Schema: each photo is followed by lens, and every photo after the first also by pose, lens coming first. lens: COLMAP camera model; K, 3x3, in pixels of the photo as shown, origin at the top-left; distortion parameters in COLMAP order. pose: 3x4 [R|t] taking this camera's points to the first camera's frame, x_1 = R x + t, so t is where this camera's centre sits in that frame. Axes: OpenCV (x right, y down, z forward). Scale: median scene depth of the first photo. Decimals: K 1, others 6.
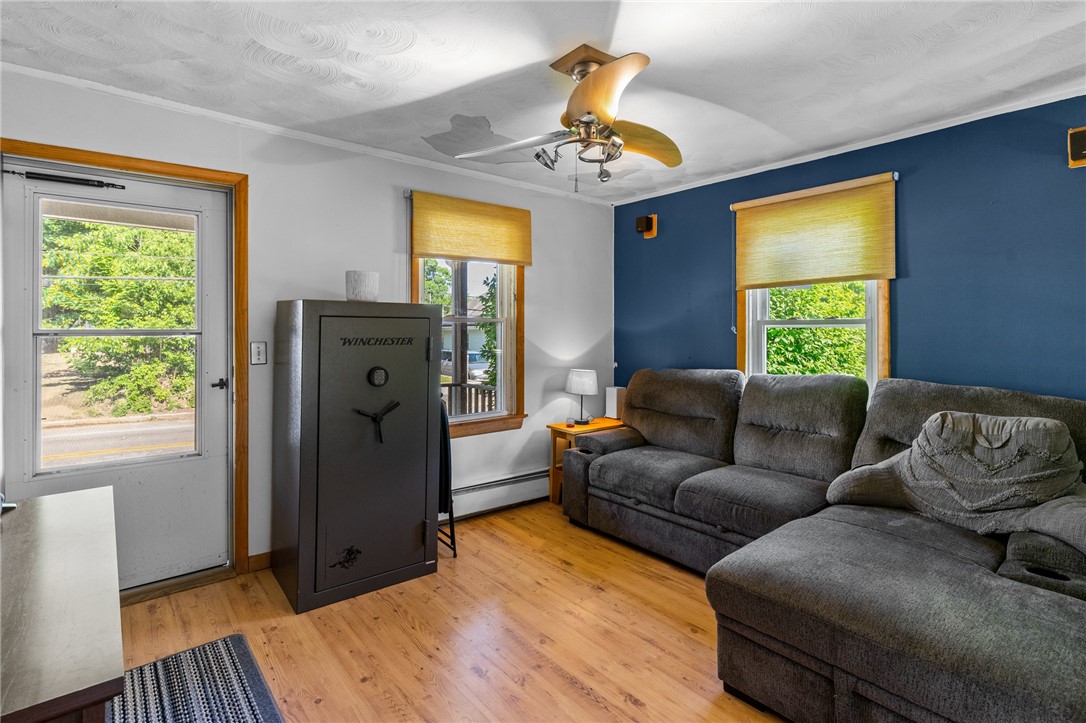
lens RADIAL K [[555.7, 0, 564.5], [0, 555.7, 327.3], [0, 0, 1]] dist [0.000068, -0.000249]
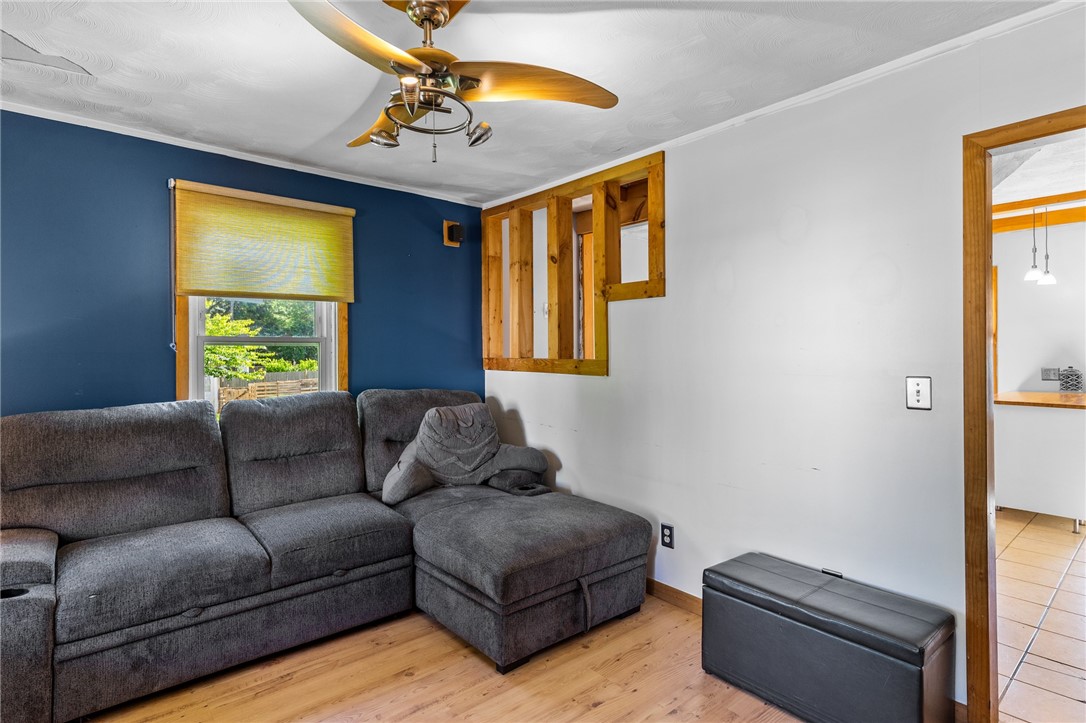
lens RADIAL K [[544.1, 0, 537.7], [0, 544.1, 350.1], [0, 0, 1]] dist [0.001016, 0.000172]
pose [[-0.005433, 0.001494, 0.999984, -0.524752], [-0.000808, 0.999999, -0.001499, 0.010753], [-0.999985, -0.000816, -0.005431, 0.627756]]
